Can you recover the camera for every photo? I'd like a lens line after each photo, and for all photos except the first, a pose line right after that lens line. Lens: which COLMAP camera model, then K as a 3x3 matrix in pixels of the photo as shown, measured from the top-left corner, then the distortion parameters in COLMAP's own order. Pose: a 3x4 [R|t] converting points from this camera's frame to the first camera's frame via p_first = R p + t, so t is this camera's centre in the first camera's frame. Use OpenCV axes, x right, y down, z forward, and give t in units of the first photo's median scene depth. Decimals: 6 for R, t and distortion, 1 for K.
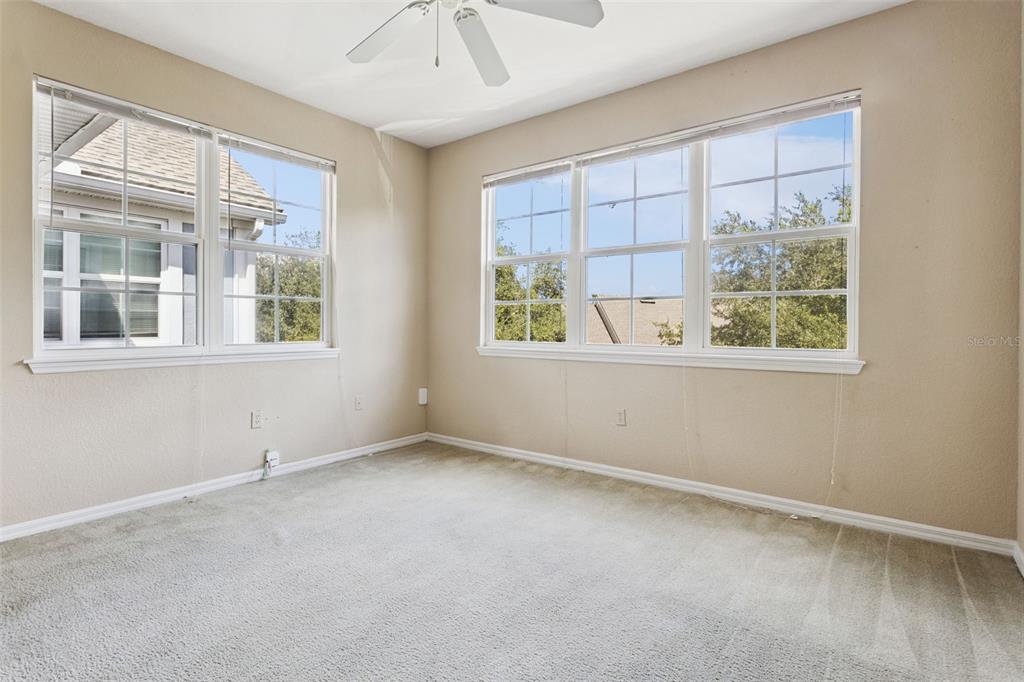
lens RADIAL K [[506.7, 0, 508.8], [0, 506.7, 330.4], [0, 0, 1]] dist [-0.009300, 0.000640]
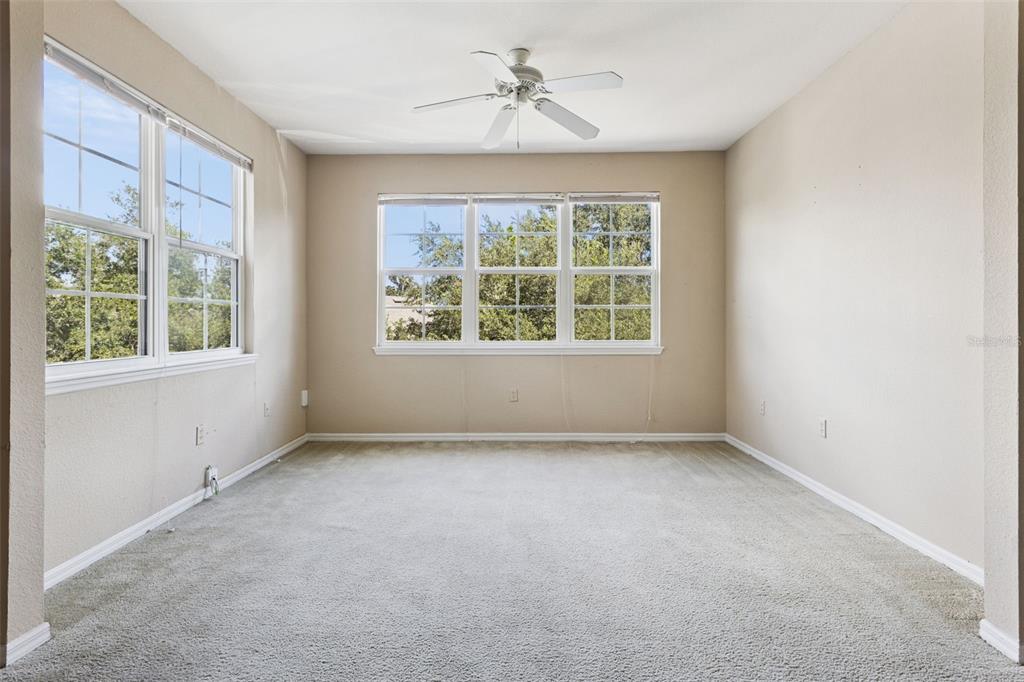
lens RADIAL K [[499.7, 0, 510.9], [0, 499.7, 322.2], [0, 0, 1]] dist [0.000719, 0.000187]
pose [[0.798109, -0.005189, 0.602490, -0.542372], [0.009874, 0.999941, -0.004468, -0.015806], [-0.602432, 0.009515, 0.798114, -0.054939]]
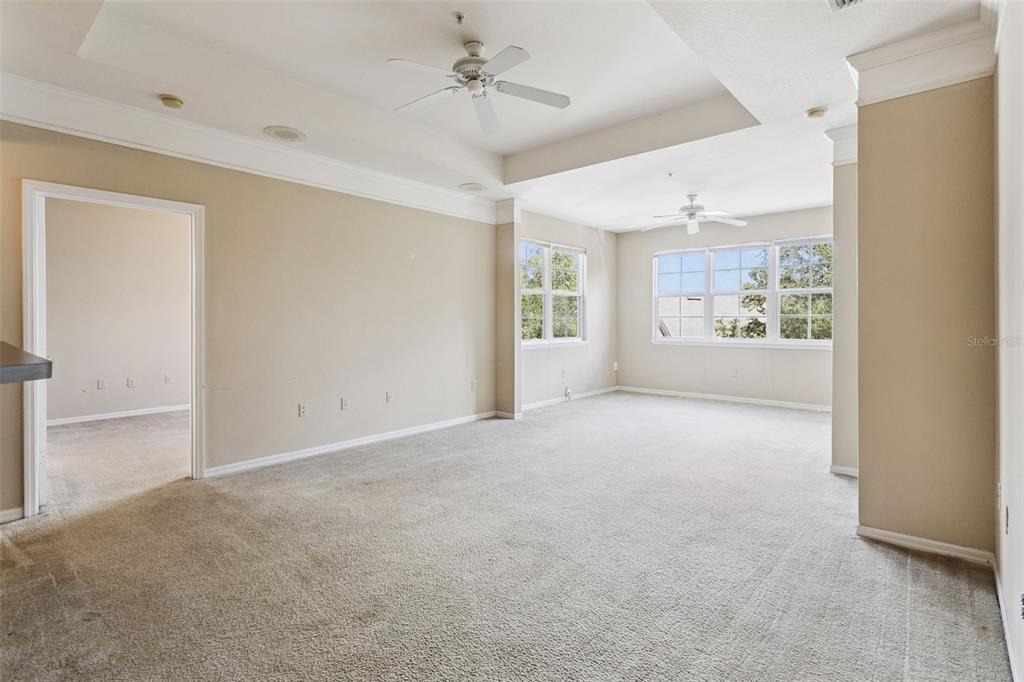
lens RADIAL K [[499.7, 0, 510.9], [0, 499.7, 322.2], [0, 0, 1]] dist [0.000719, 0.000187]
pose [[0.997962, -0.006677, -0.063469, -0.536347], [0.006473, 0.999973, -0.003419, -0.034851], [0.063490, 0.003001, 0.997978, -1.059916]]
